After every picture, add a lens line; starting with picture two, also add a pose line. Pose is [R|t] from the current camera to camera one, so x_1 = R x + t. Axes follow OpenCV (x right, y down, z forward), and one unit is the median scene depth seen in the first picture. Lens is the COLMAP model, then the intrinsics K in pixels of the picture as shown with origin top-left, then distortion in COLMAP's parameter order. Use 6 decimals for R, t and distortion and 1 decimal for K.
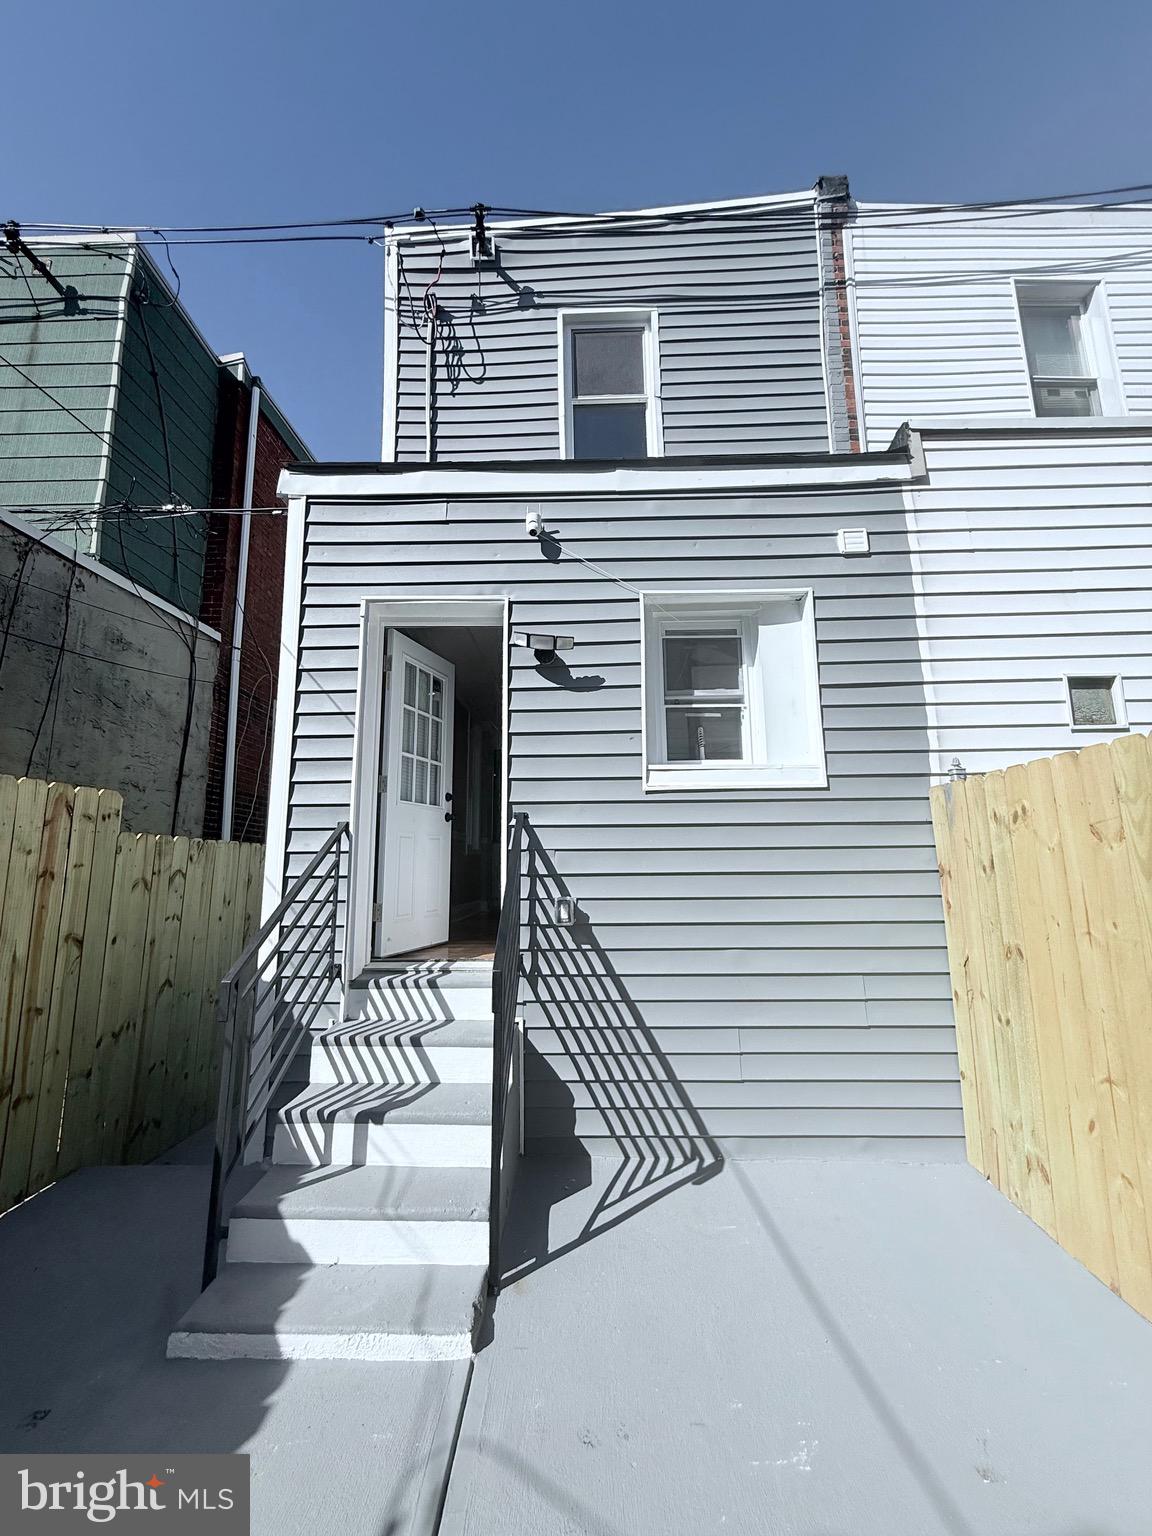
lens RADIAL K [[613.0, 0, 574.4], [0, 613.0, 767.2], [0, 0, 1]] dist [-0.000738, -0.000271]
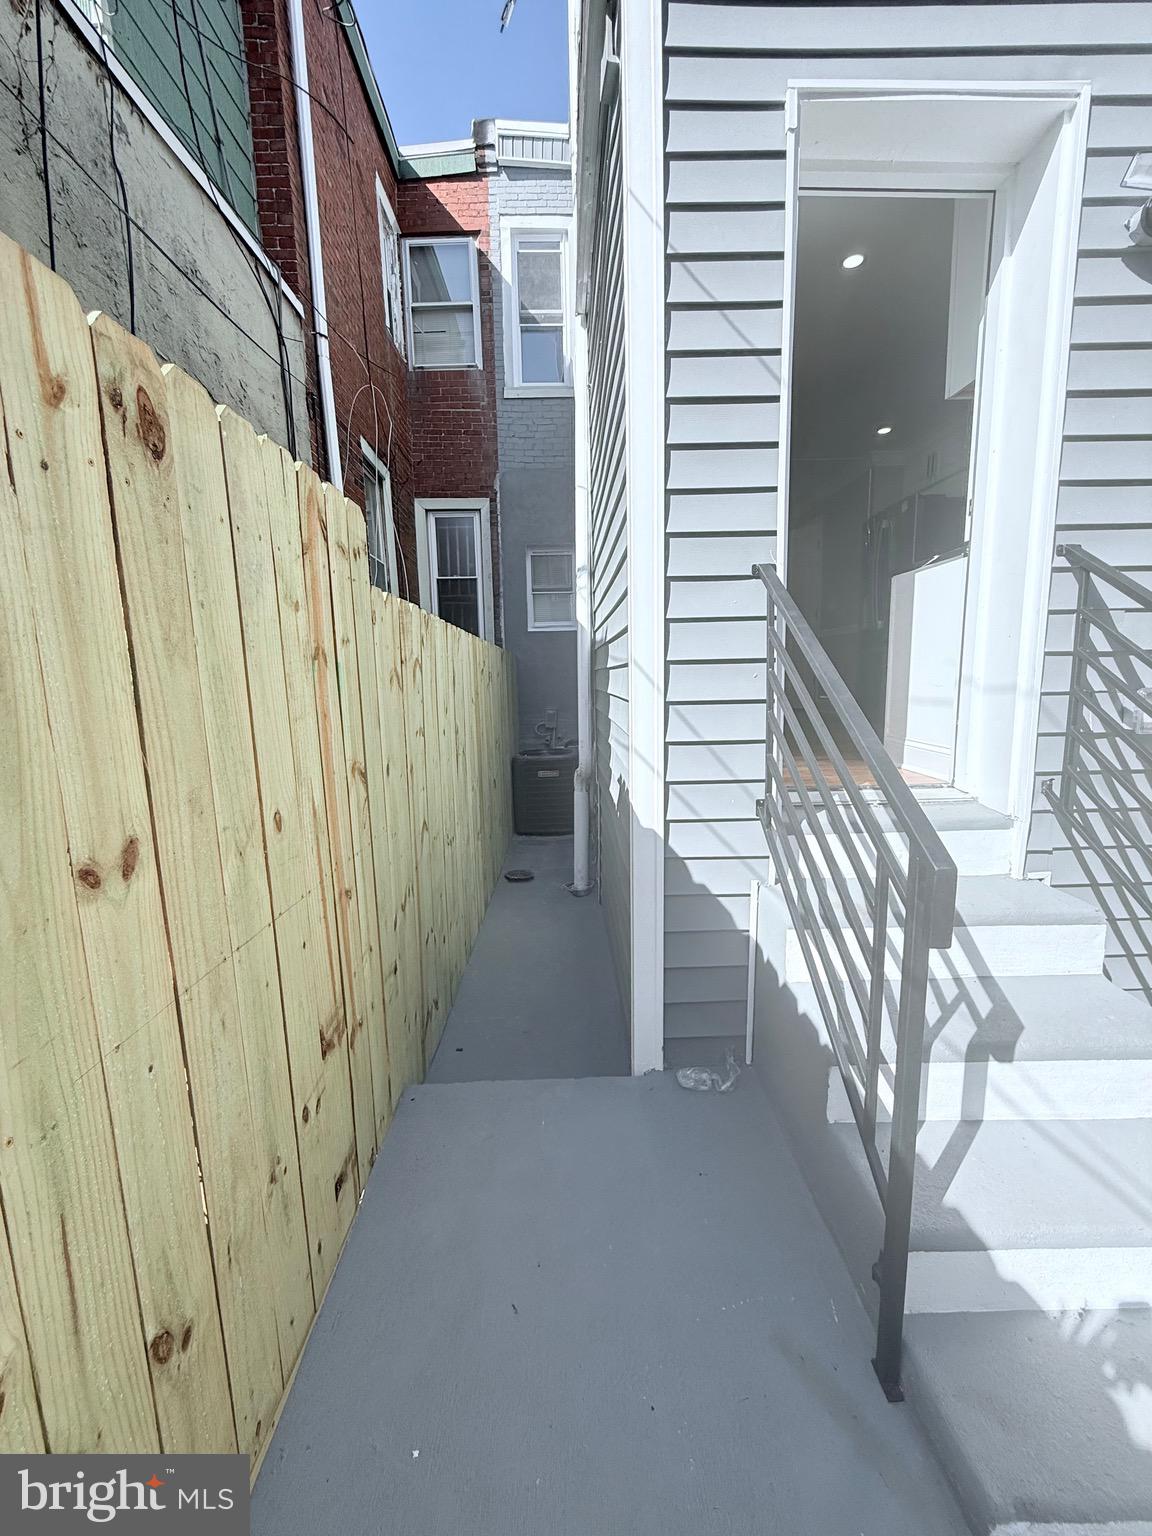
lens RADIAL K [[613.0, 0, 572.0], [0, 613.0, 766.0], [0, 0, 1]] dist [-0.000738, -0.000271]
pose [[0.999343, -0.017465, 0.031745, -0.630023], [0.007114, 0.953690, 0.300708, 0.104595], [-0.035527, -0.300284, 0.953188, 0.444592]]
